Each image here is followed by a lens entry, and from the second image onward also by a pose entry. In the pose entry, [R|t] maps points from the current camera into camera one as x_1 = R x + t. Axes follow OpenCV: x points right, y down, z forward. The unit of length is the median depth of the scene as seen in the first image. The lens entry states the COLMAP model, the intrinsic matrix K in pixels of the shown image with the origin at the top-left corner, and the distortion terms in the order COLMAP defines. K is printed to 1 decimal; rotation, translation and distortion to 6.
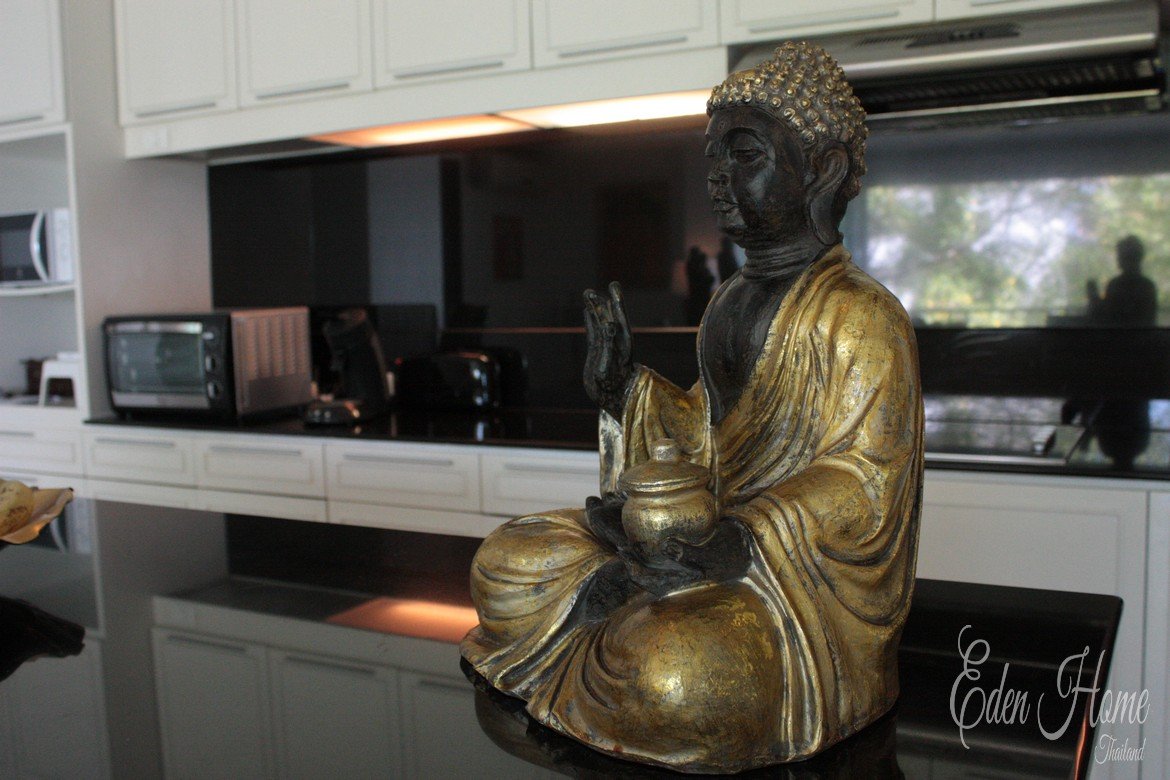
lens RADIAL K [[1114.3, 0, 585.0], [0, 1114.3, 390.0], [0, 0, 1]] dist [-0.095891, -0.000487]
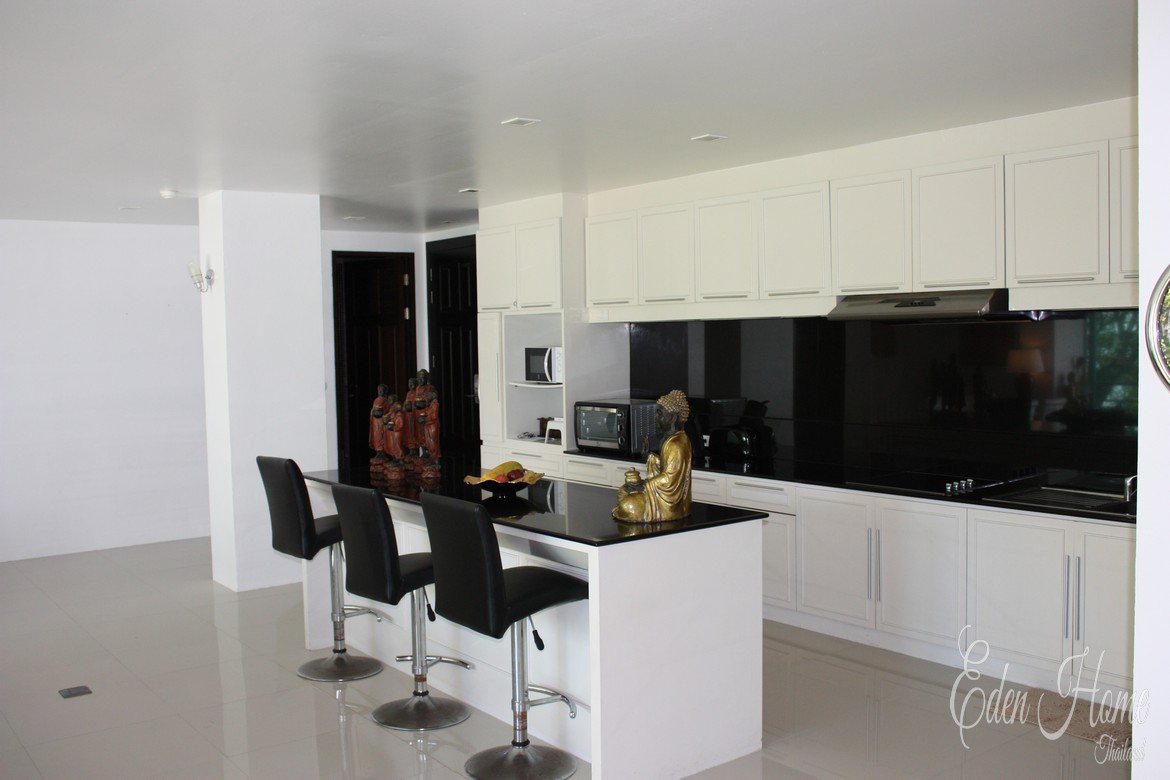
lens RADIAL K [[1057.5, 0, 585.0], [0, 1057.5, 390.0], [0, 0, 1]] dist [-0.123135, -0.001473]
pose [[0.904474, 0.030677, -0.425424, 0.431507], [-0.045517, 0.998657, -0.024760, -0.041038], [0.424093, 0.041759, 0.904655, -0.812445]]
